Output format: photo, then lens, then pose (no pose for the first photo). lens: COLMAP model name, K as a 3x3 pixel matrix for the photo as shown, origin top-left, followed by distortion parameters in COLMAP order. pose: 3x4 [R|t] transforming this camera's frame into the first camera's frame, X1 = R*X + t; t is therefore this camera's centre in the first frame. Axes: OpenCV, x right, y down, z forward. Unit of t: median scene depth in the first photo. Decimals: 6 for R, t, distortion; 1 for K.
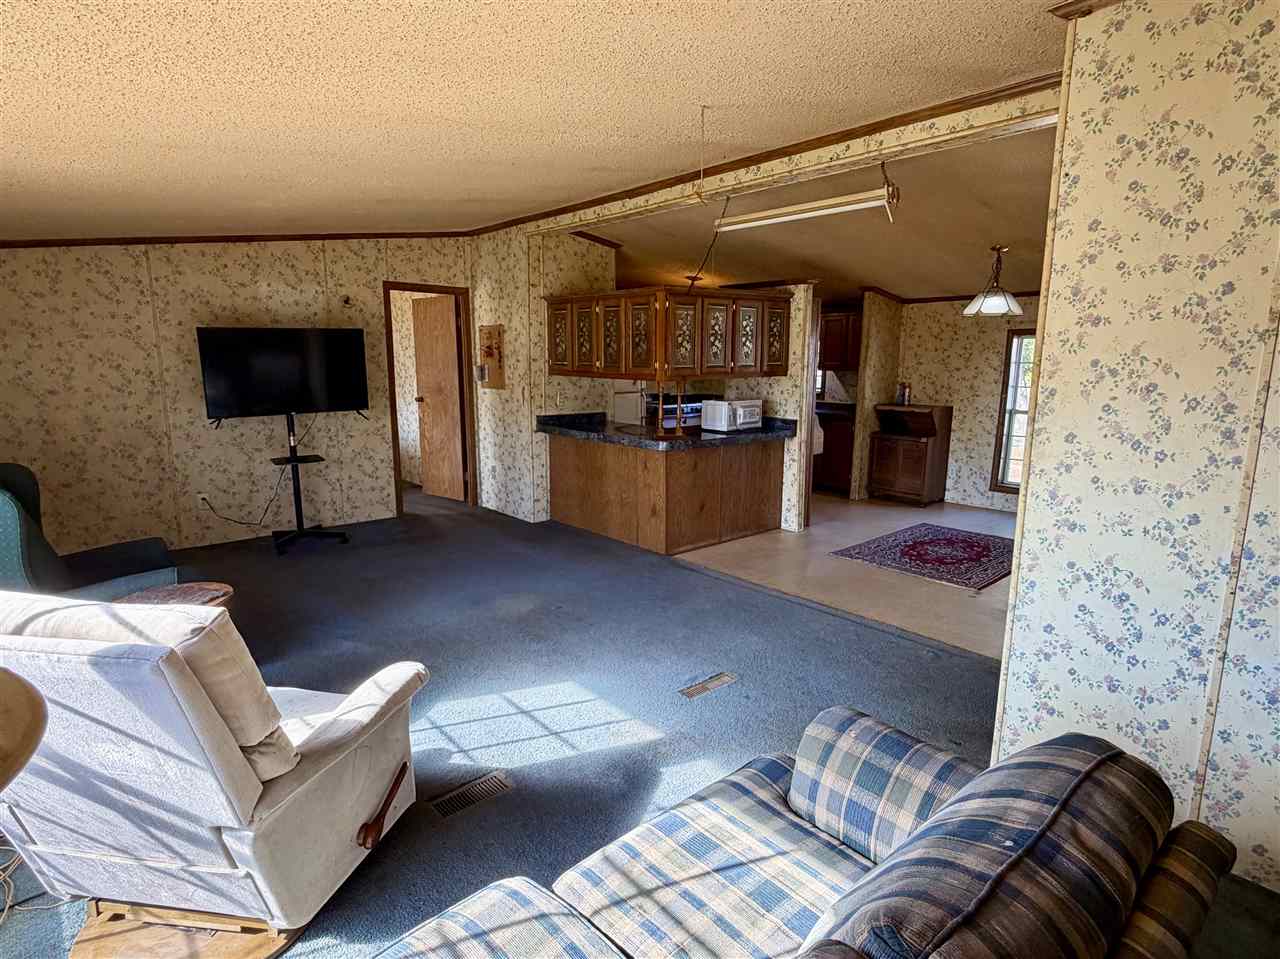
lens RADIAL K [[682.3, 0, 636.9], [0, 682.3, 487.3], [0, 0, 1]] dist [-0.001825, 0.001028]
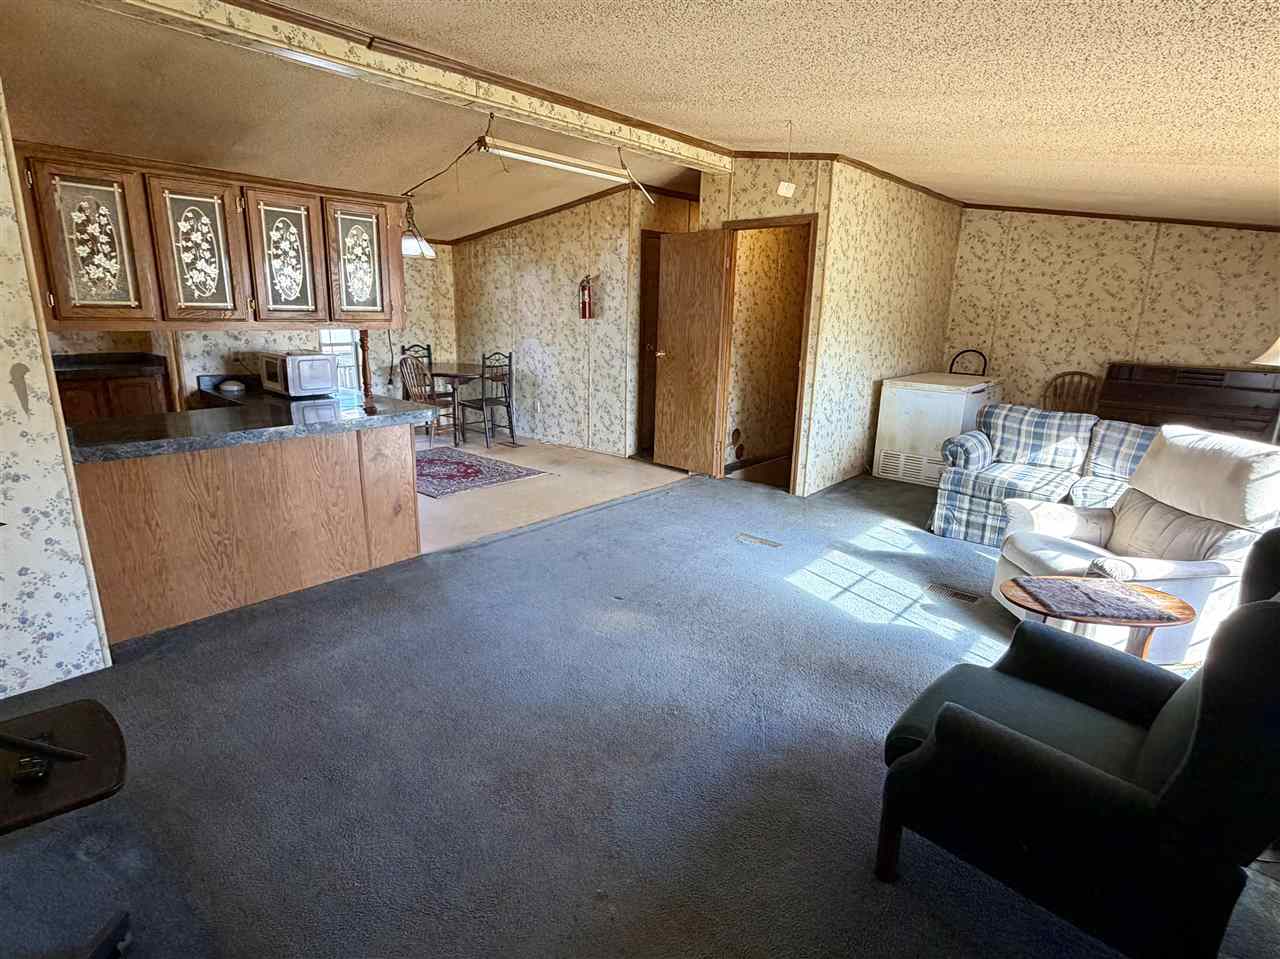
lens RADIAL K [[682.3, 0, 642.8], [0, 682.3, 485.7], [0, 0, 1]] dist [-0.001825, 0.001028]
pose [[-0.143062, -0.263872, 0.953889, -0.648869], [0.159410, 0.945076, 0.285342, -0.142377], [-0.976792, 0.192881, -0.093140, 0.738624]]
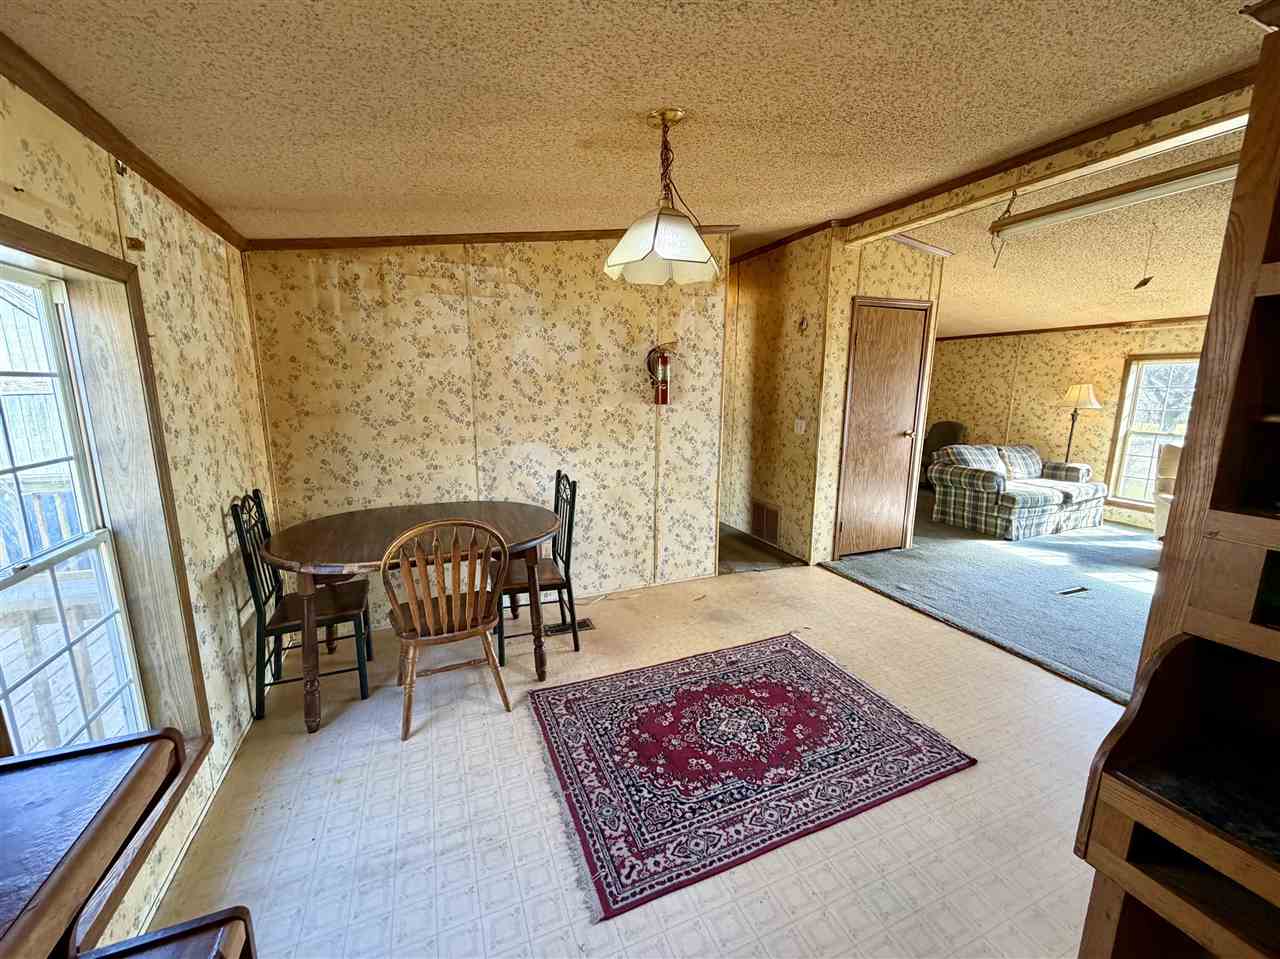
lens RADIAL K [[509.4, 0, 640.0], [0, 509.4, 481.5], [0, 0, 1]] dist [0.001907, -0.000158]
pose [[-0.948286, -0.070357, 0.309522, 0.387415], [0.046809, 0.933467, 0.355595, -0.225294], [-0.313947, 0.351694, -0.881901, 1.243456]]
